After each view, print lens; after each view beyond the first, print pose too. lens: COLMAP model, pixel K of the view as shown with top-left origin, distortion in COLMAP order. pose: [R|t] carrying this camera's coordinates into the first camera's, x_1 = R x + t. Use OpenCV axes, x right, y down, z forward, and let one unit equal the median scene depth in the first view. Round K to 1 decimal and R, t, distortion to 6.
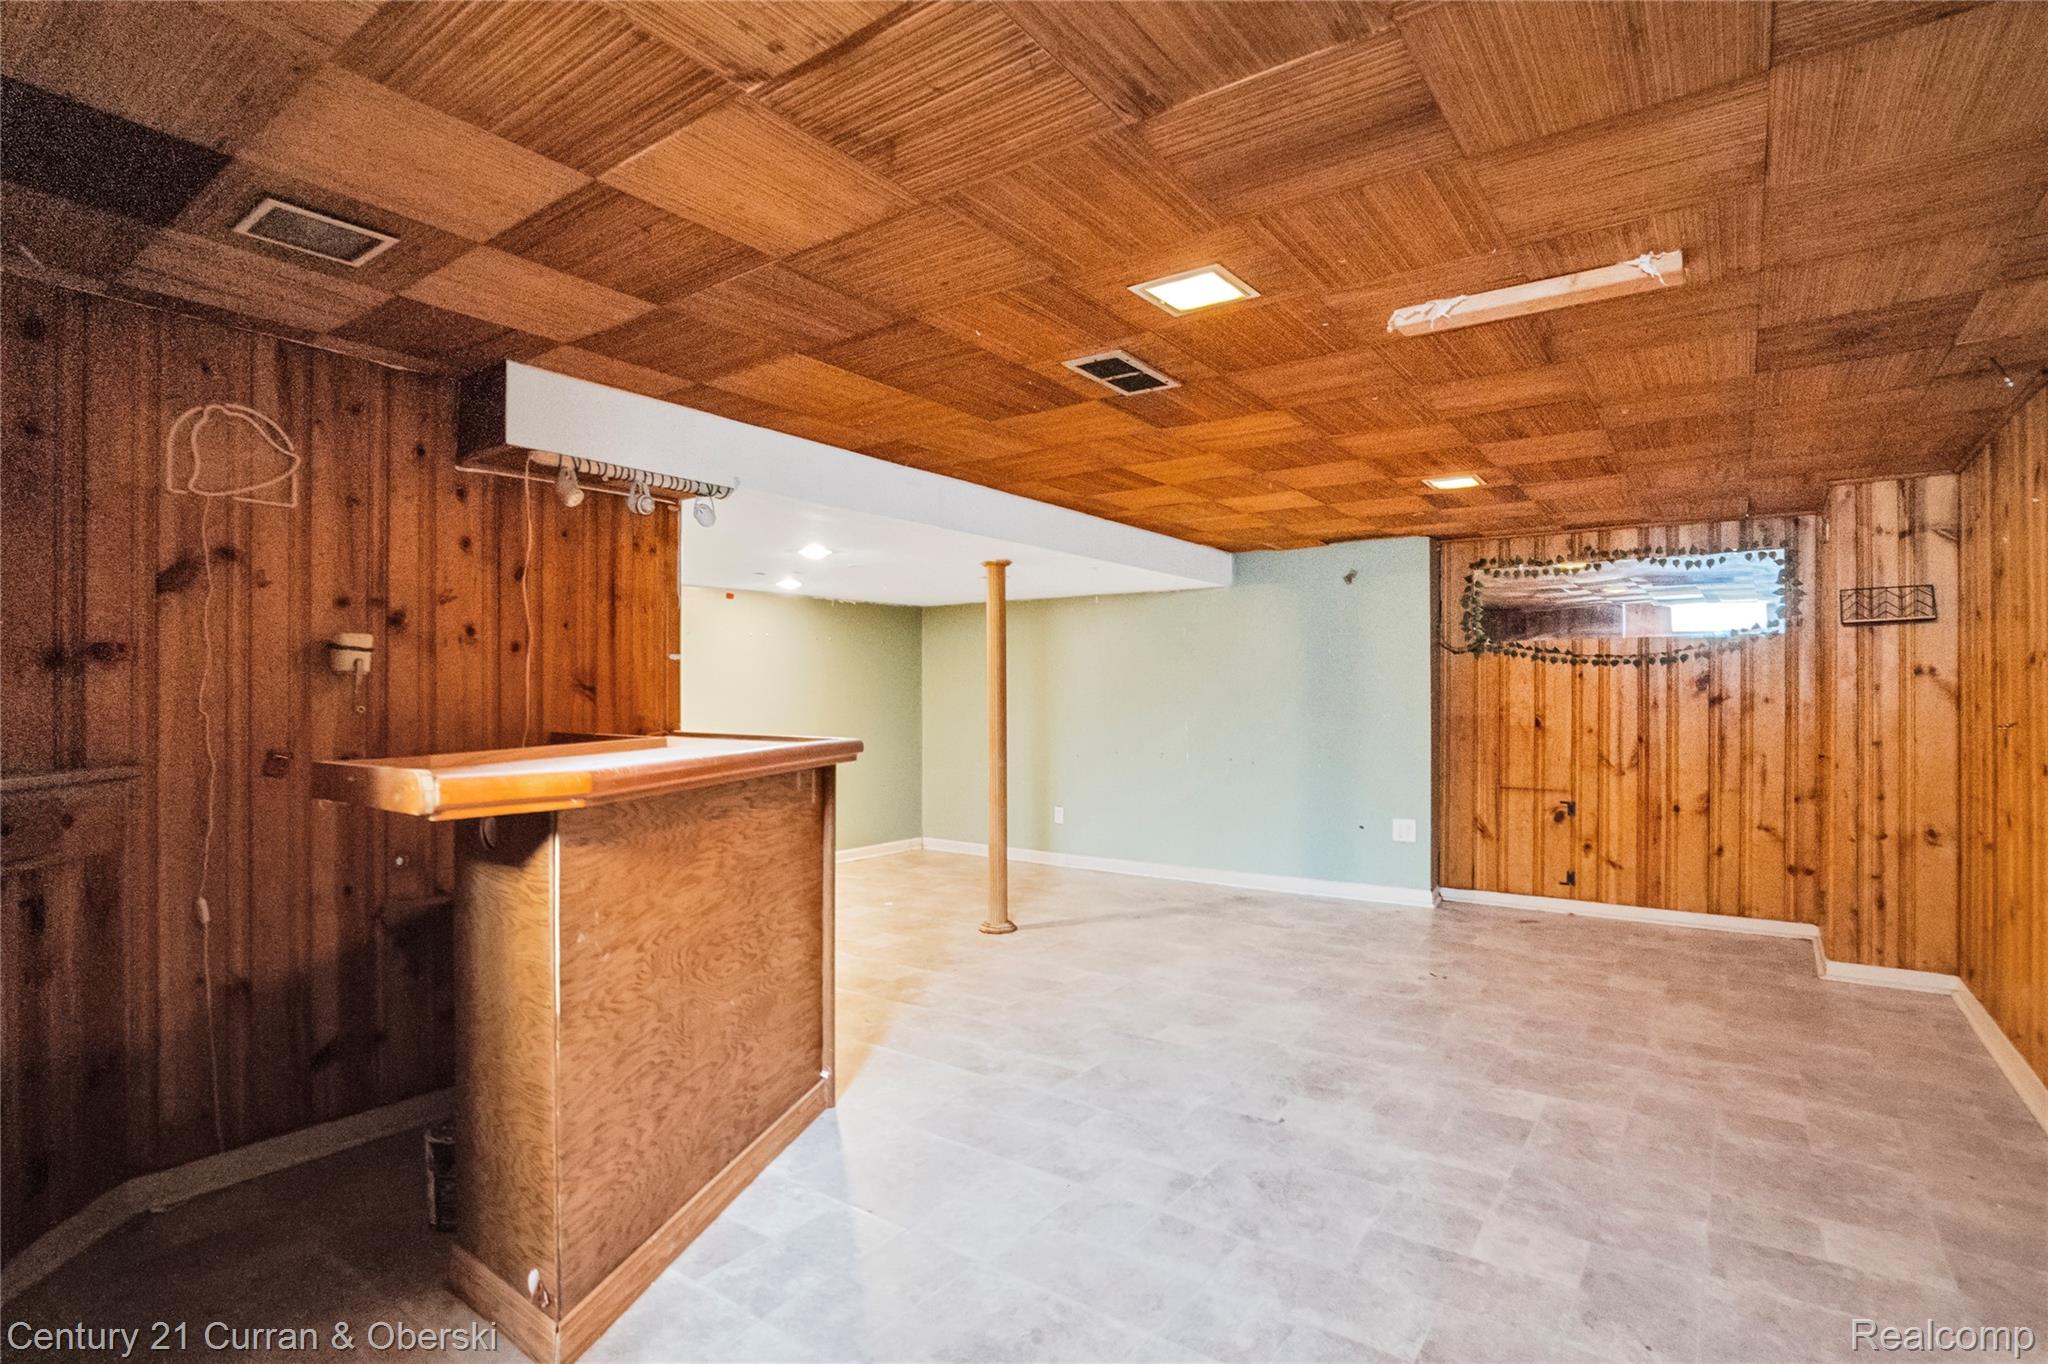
lens RADIAL K [[942.0, 0, 1027.1], [0, 942.0, 668.8], [0, 0, 1]] dist [-0.031523, 0.000908]
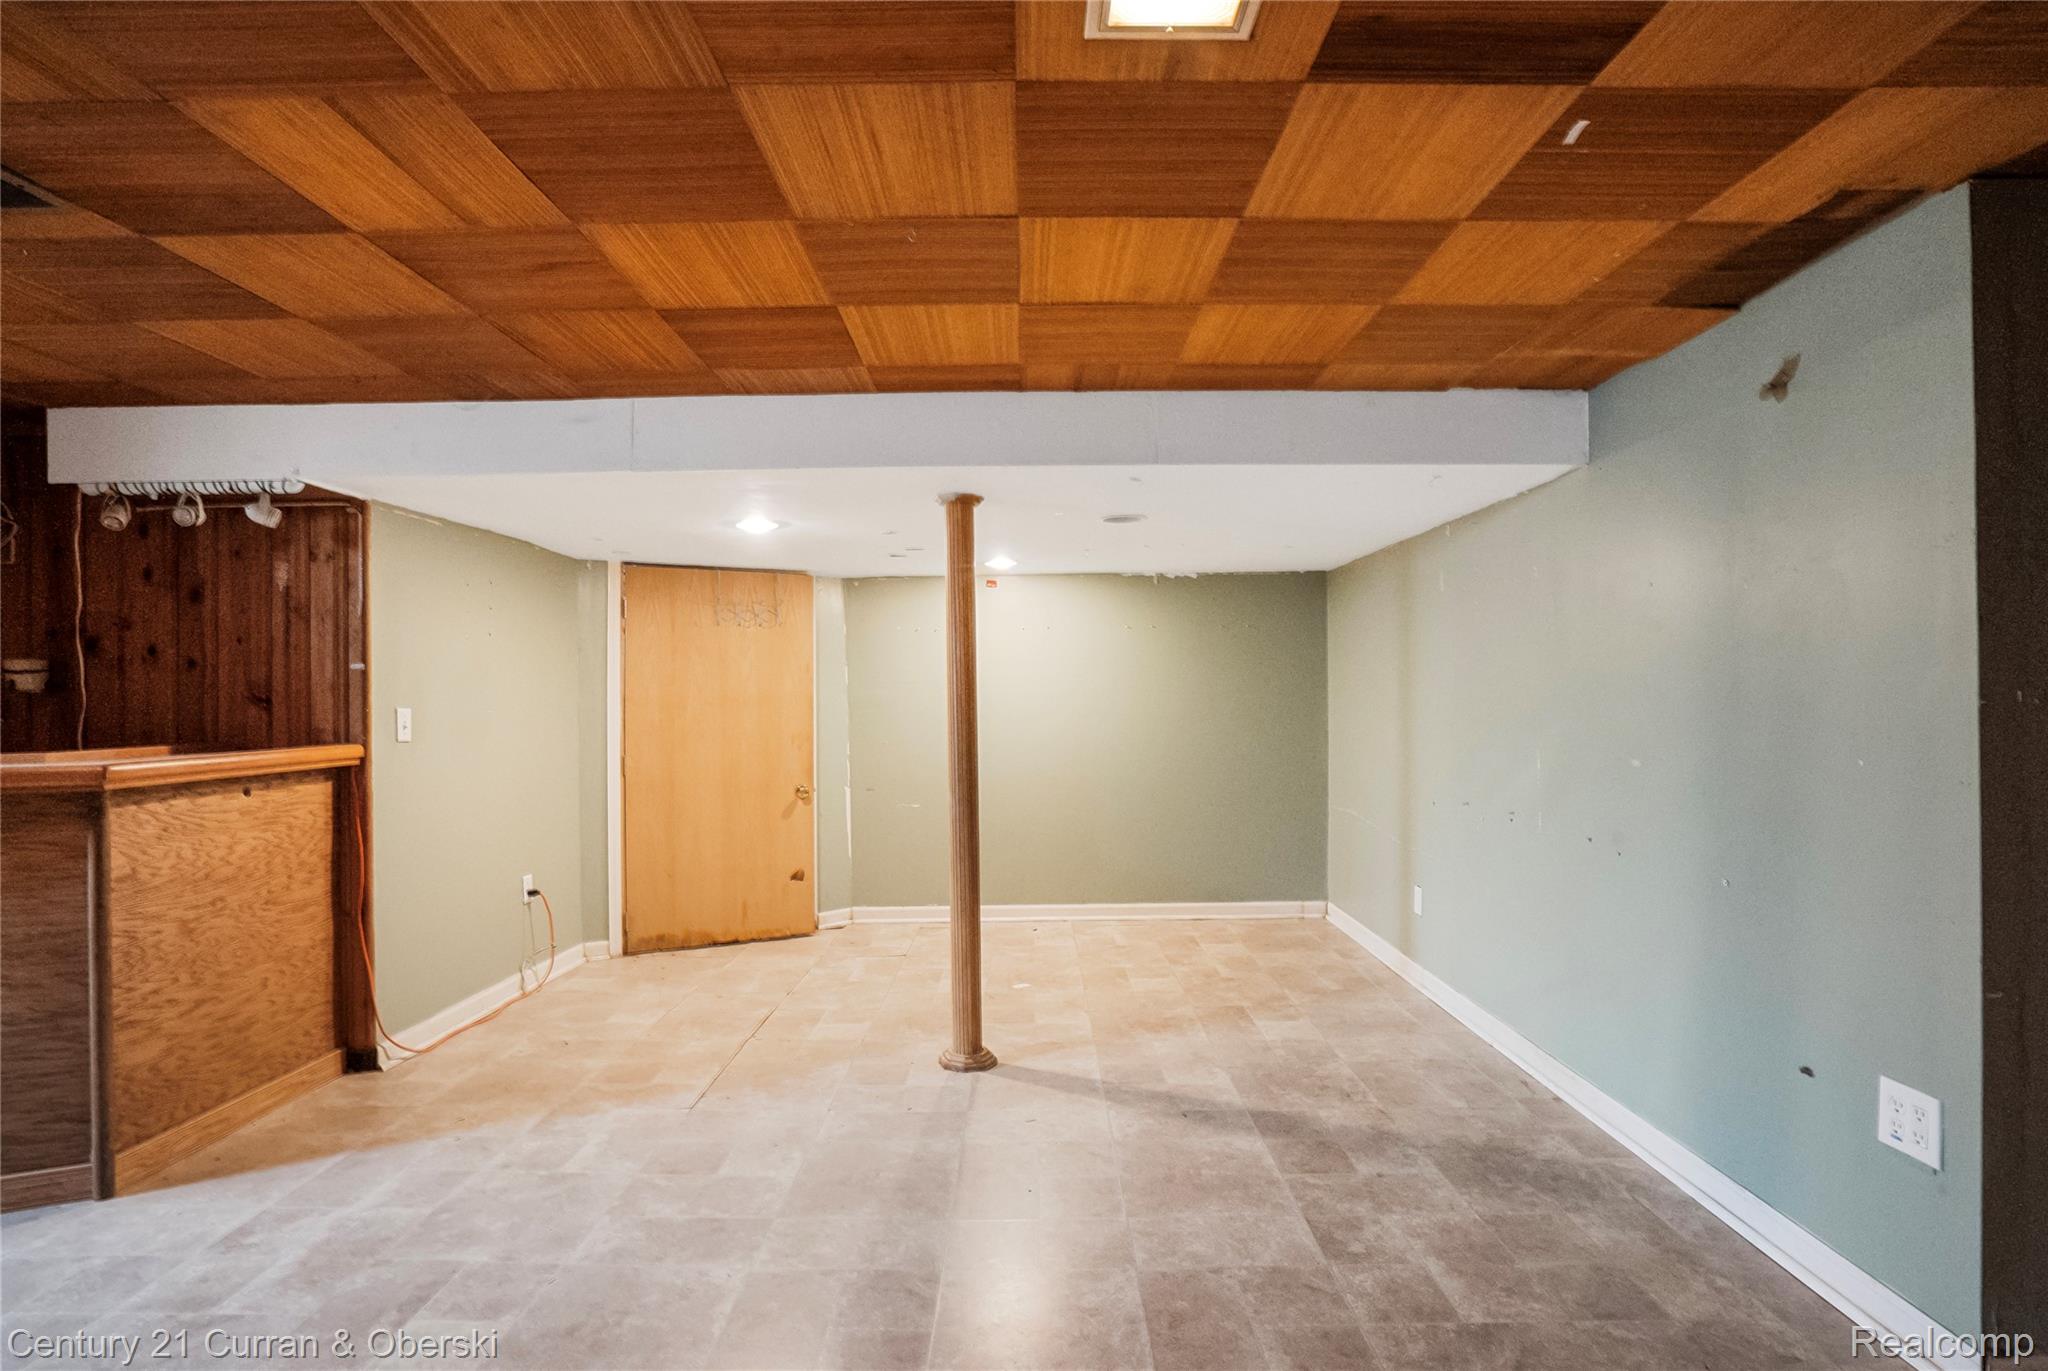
lens RADIAL K [[968.9, 0, 1024.0], [0, 968.9, 685.5], [0, 0, 1]] dist [-0.020172, 0.000561]
pose [[0.612945, -0.006604, -0.790098, 0.870390], [0.025616, 0.999606, 0.011517, 0.013408], [0.789710, -0.027299, 0.612872, 1.011390]]
